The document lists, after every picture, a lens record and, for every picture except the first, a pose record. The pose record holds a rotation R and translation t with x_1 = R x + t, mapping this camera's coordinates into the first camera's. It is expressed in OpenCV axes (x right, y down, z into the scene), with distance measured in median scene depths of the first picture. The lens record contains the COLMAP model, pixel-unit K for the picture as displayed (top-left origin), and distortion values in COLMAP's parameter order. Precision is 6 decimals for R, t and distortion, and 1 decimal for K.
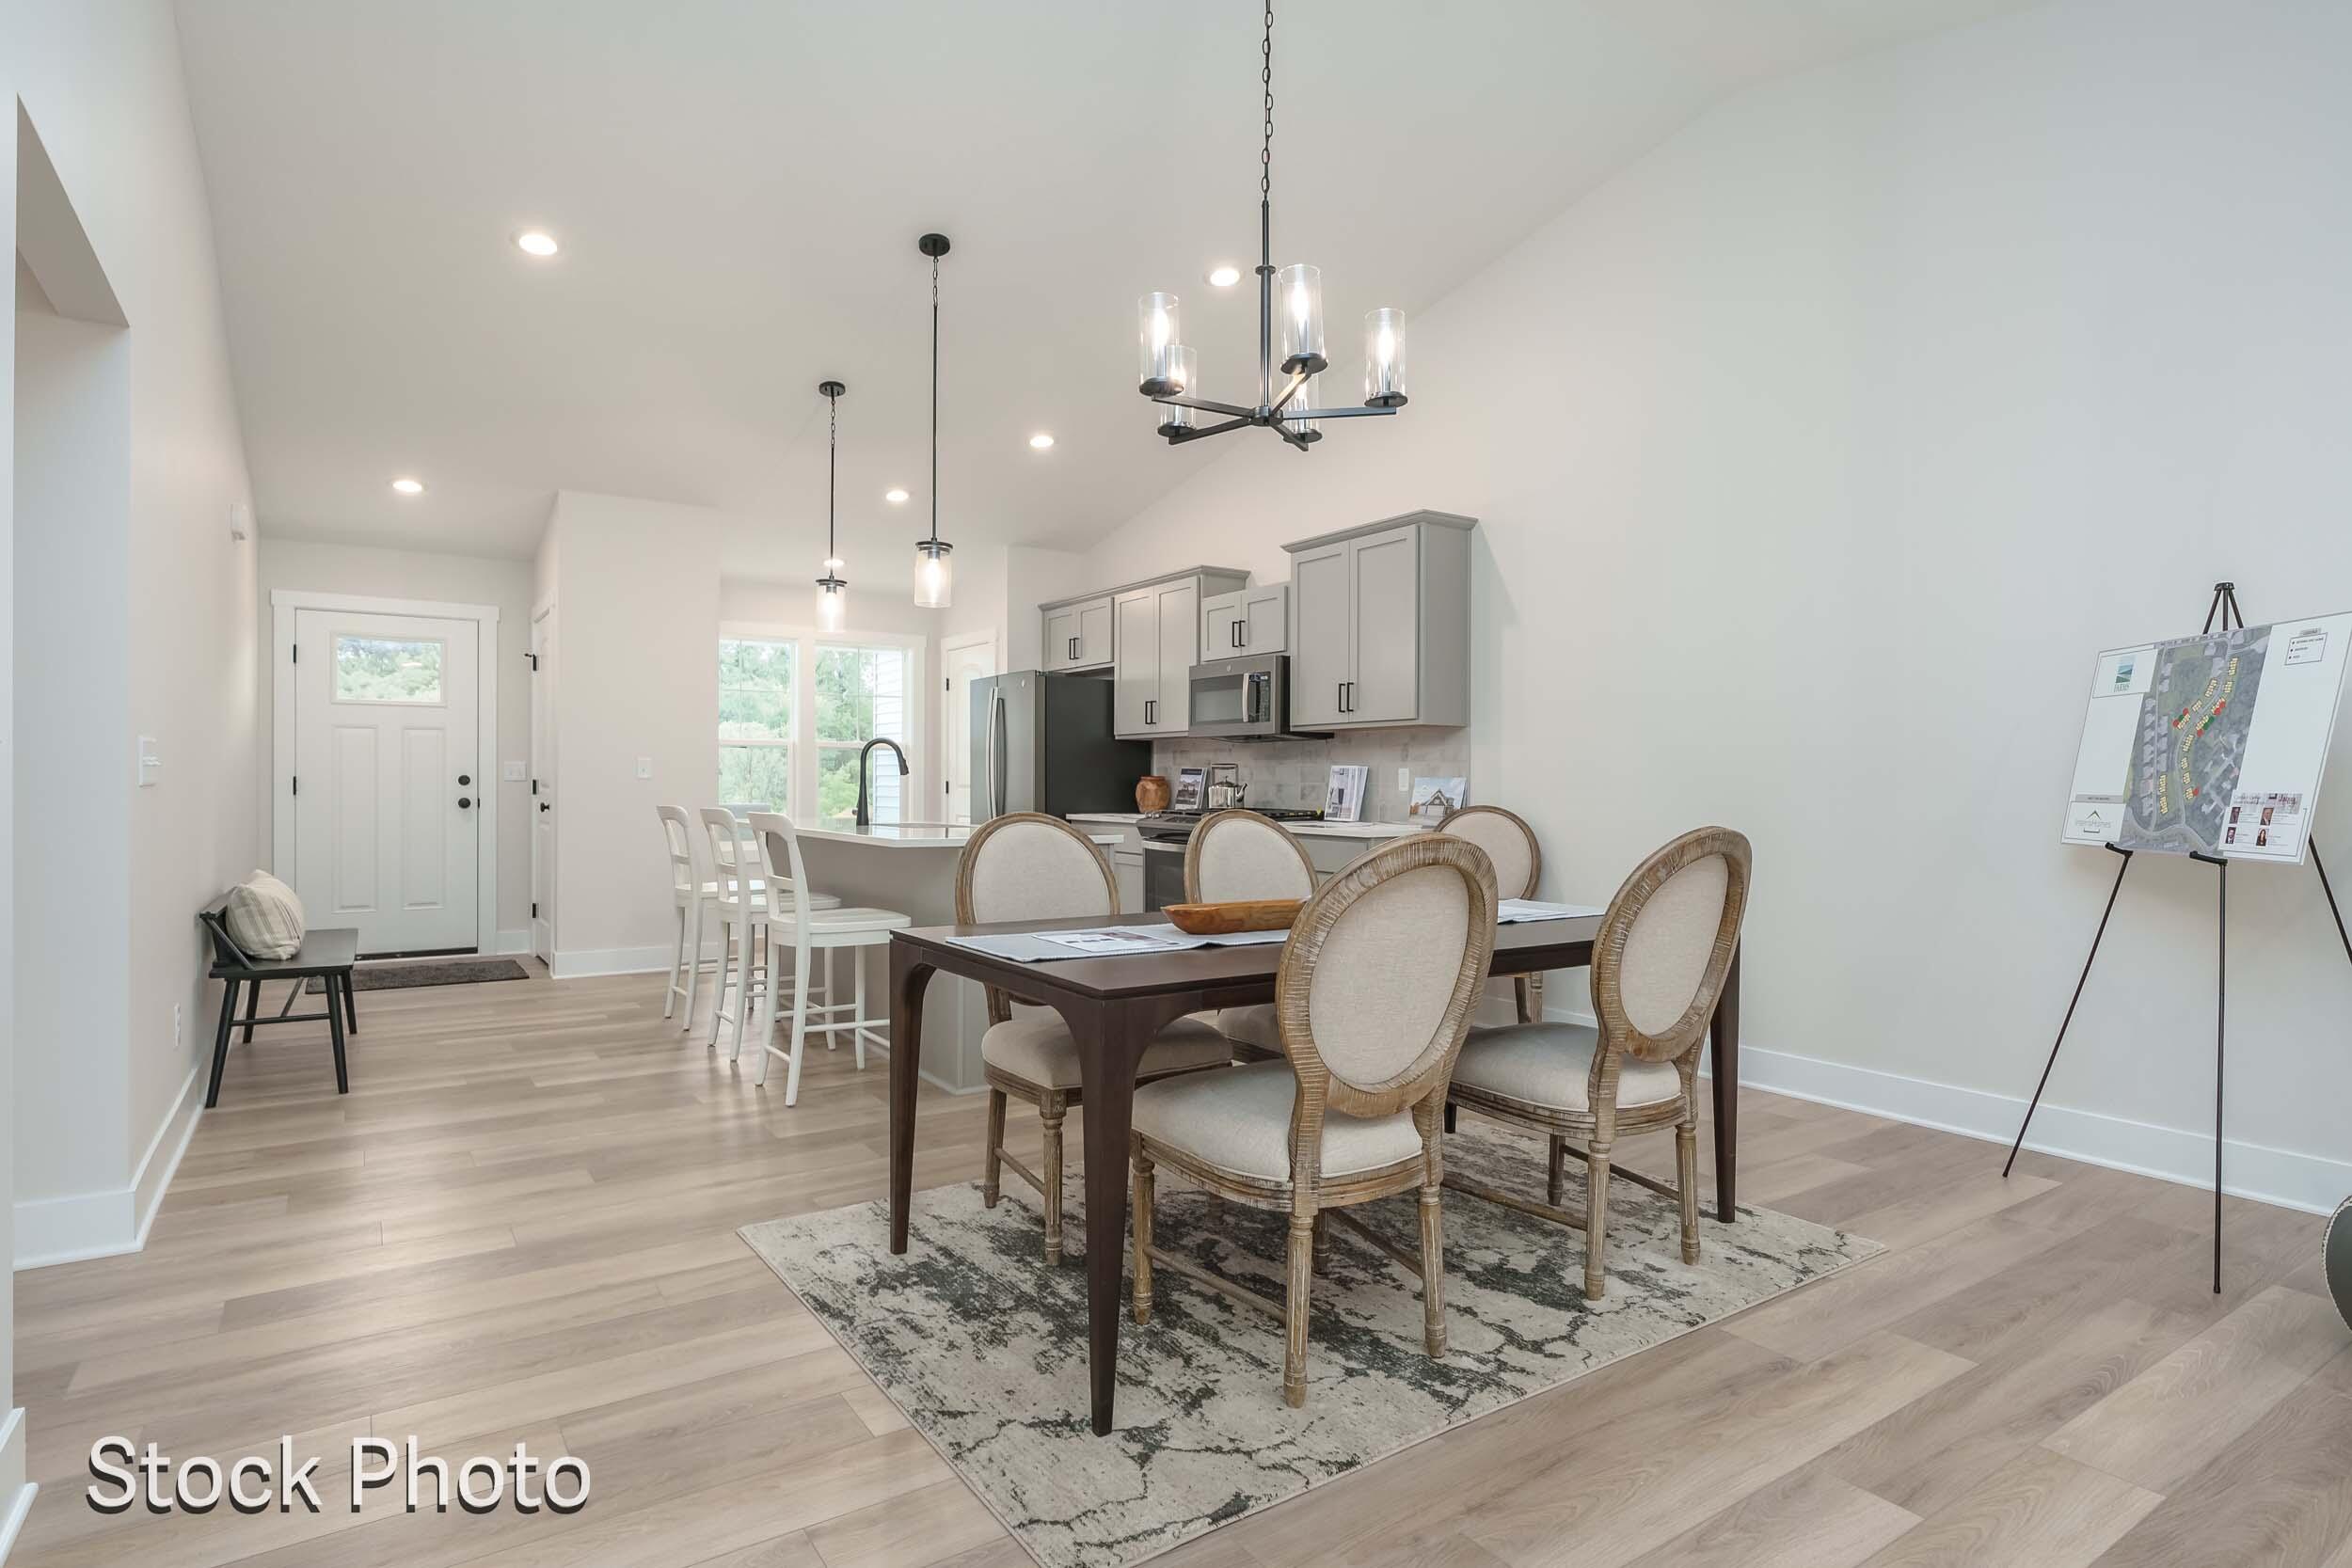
lens RADIAL K [[1207.9, 0, 1176.0], [0, 1207.9, 784.0], [0, 0, 1]] dist [0.001945, 0.000190]
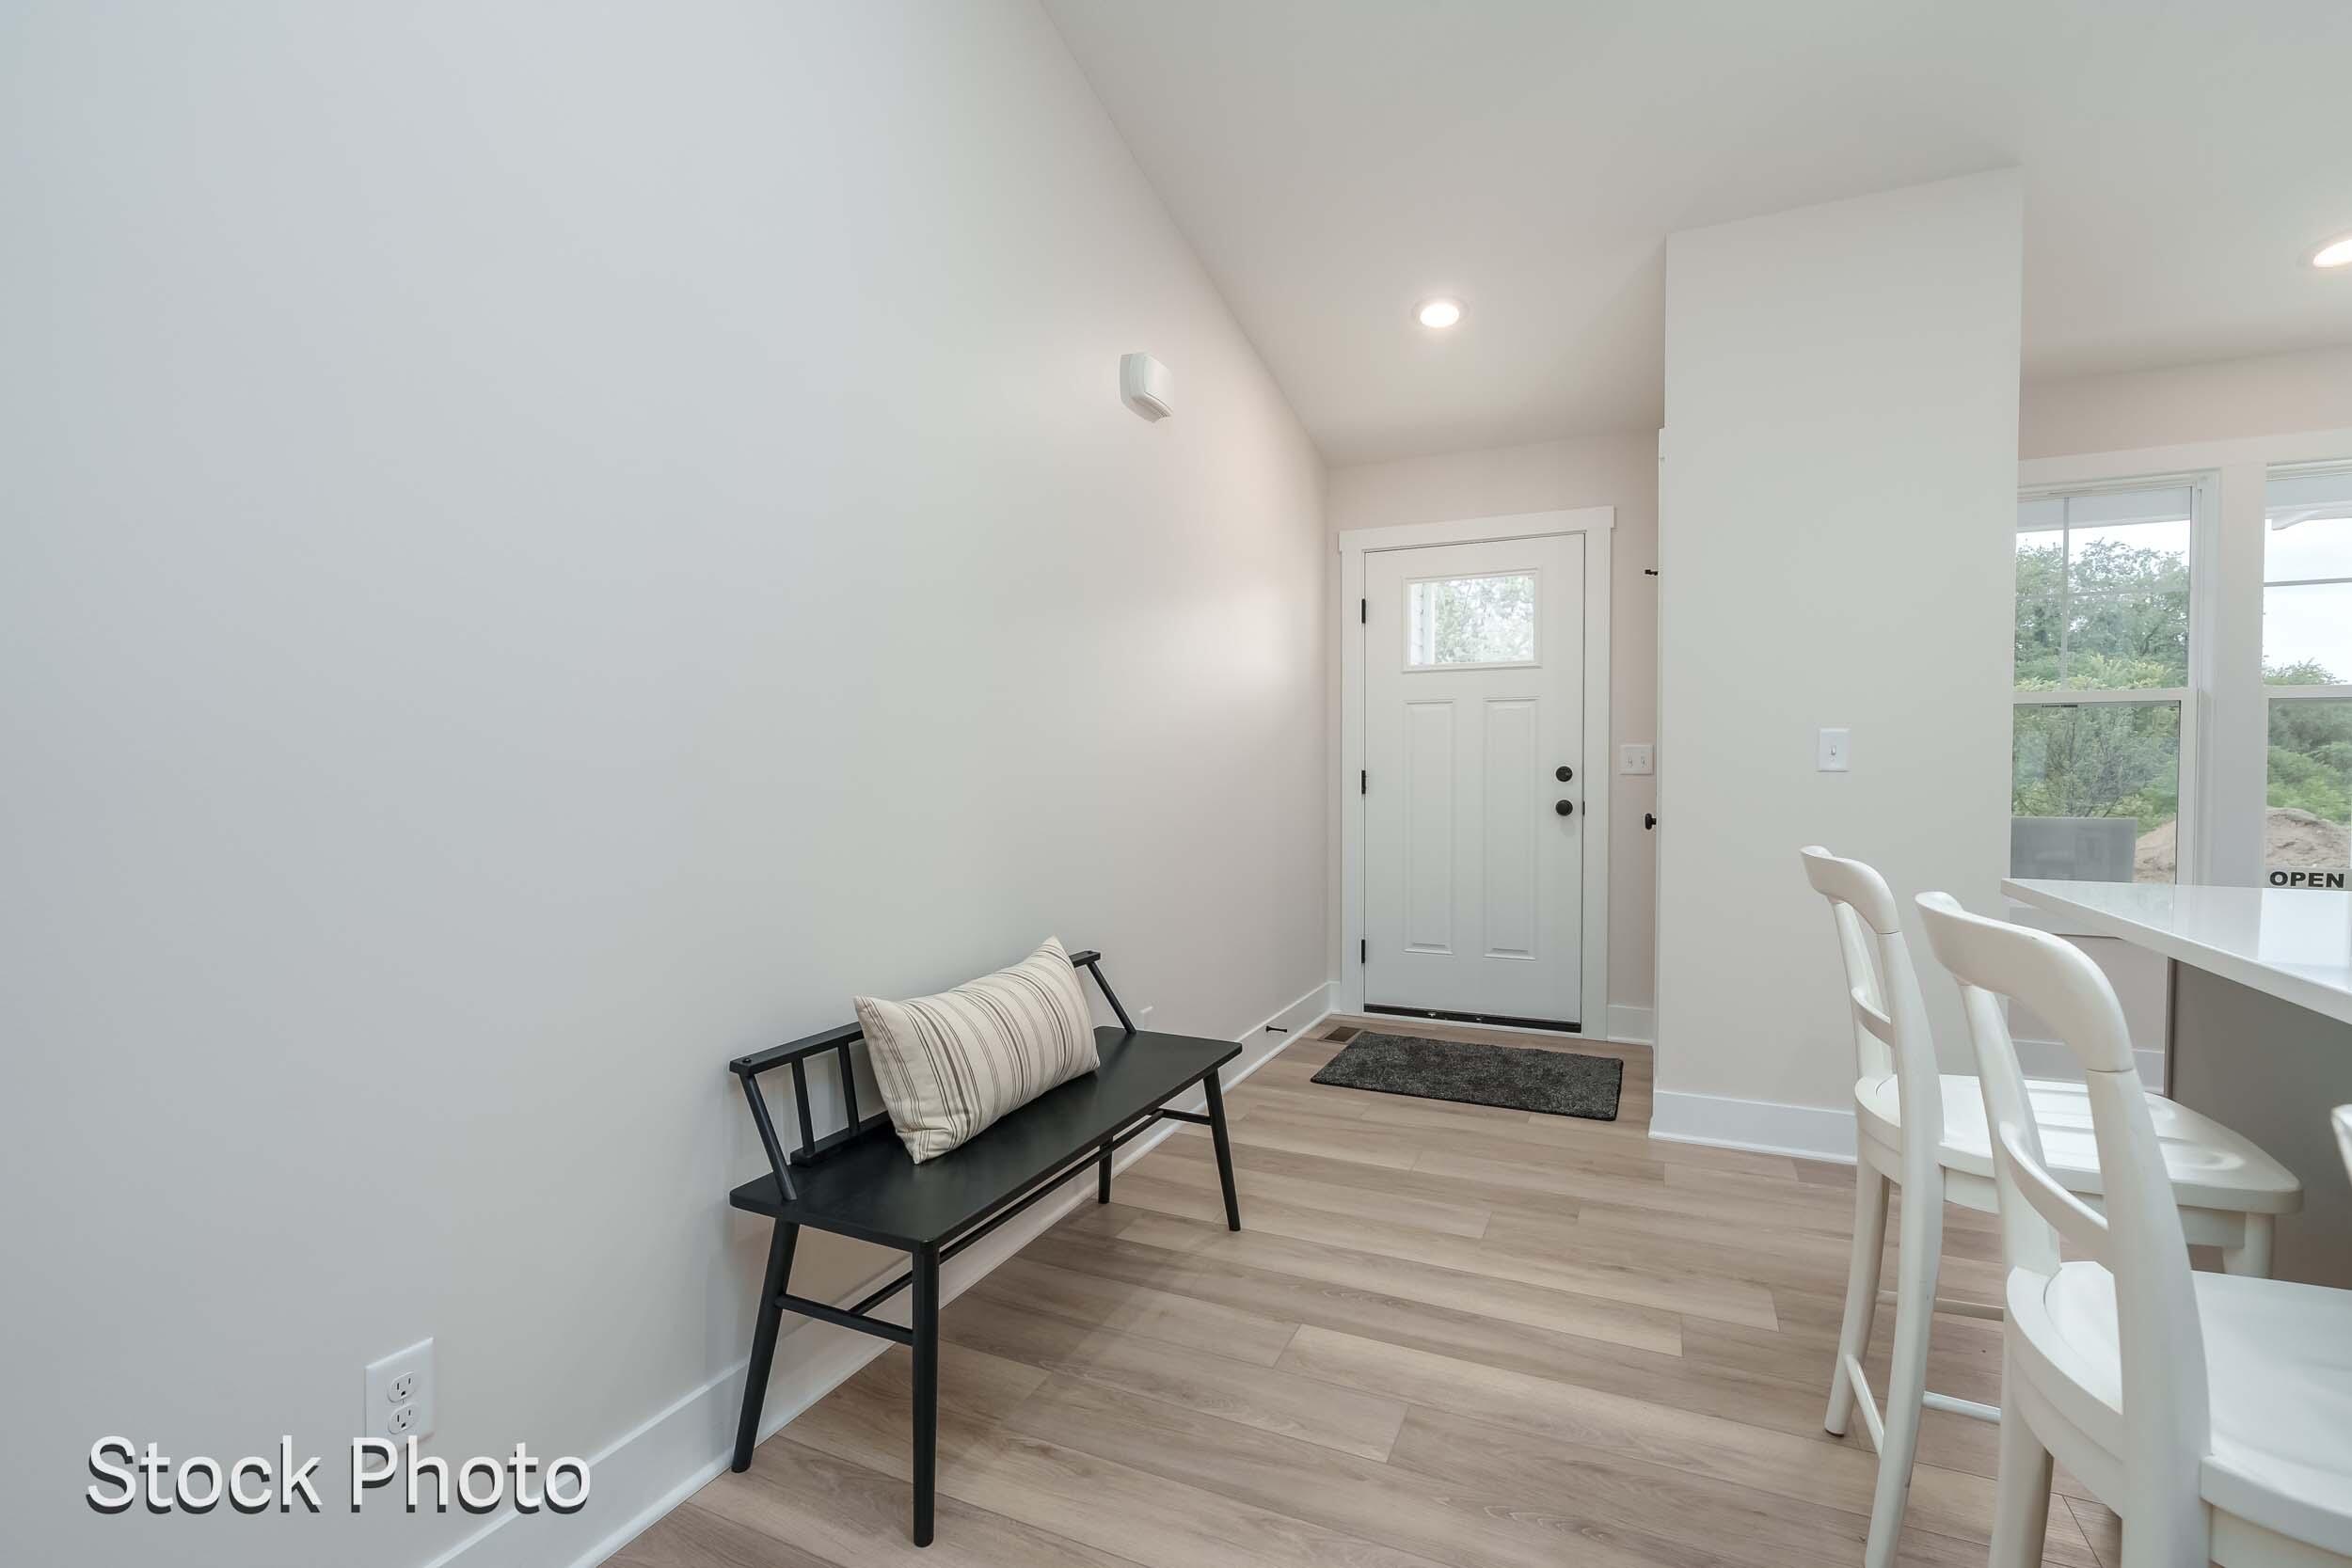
lens RADIAL K [[1088.1, 0, 1167.2], [0, 1088.1, 790.0], [0, 0, 1]] dist [-0.001327, 0.000209]
pose [[0.524515, 0.013594, -0.851292, -0.192400], [-0.000185, 0.999874, 0.015853, -0.003947], [0.851401, -0.008158, 0.524452, 0.505205]]
